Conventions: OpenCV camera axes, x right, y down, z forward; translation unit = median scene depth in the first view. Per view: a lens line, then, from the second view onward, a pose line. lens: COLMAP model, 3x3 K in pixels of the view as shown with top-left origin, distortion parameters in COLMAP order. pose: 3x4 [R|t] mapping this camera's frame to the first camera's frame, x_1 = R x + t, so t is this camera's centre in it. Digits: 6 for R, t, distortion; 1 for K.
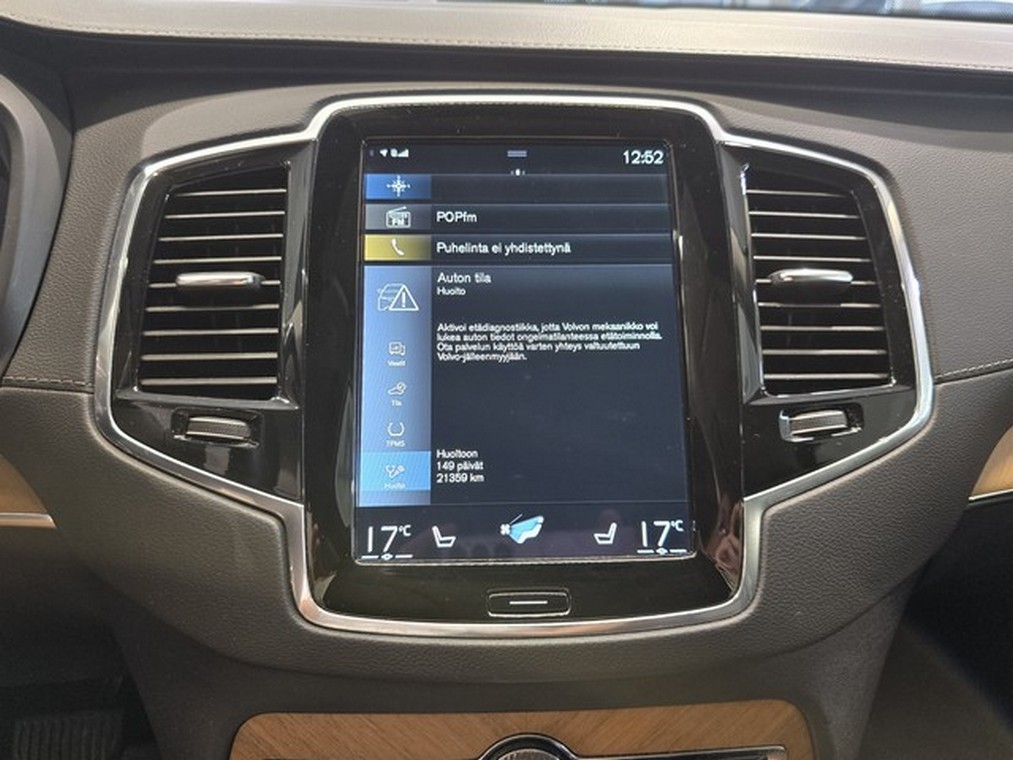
lens RADIAL K [[770.0, 0, 518.2], [0, 770.0, 381.4], [0, 0, 1]] dist [0.027339, -0.026043]
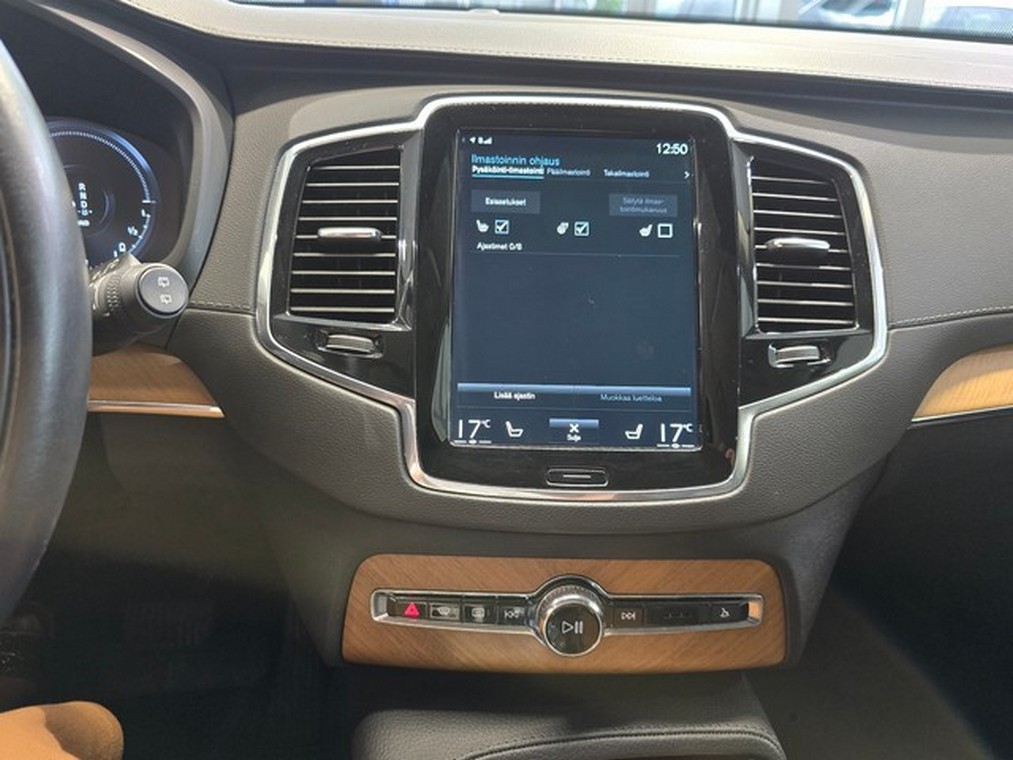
lens RADIAL K [[737.4, 0, 514.4], [0, 737.4, 380.6], [0, 0, 1]] dist [0.052692, -0.057327]
pose [[0.999417, 0.032137, -0.011493, -0.080237], [-0.031778, 0.999041, 0.030131, 0.073510], [0.012450, -0.029748, 0.999480, -0.276329]]
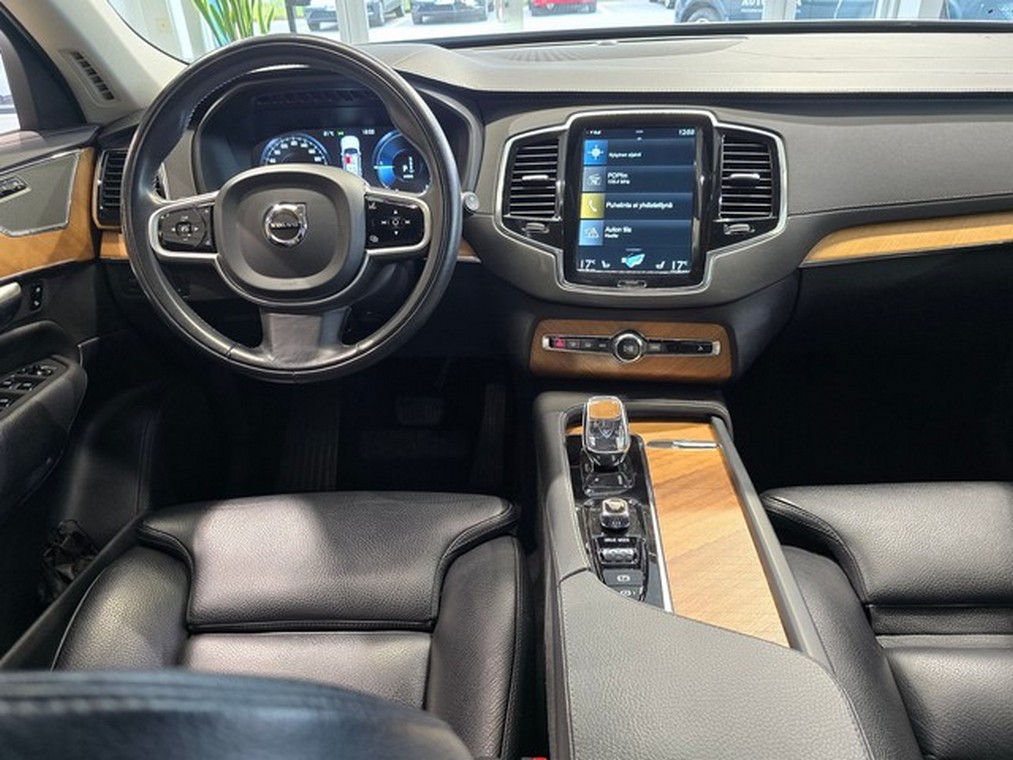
lens RADIAL K [[729.9, 0, 507.2], [0, 729.9, 381.4], [0, 0, 1]] dist [0.058256, -0.061989]
pose [[0.974863, 0.060808, -0.214346, 0.164489], [-0.036194, 0.992478, 0.116947, 0.322312], [0.219845, -0.106249, 0.969731, -1.866940]]
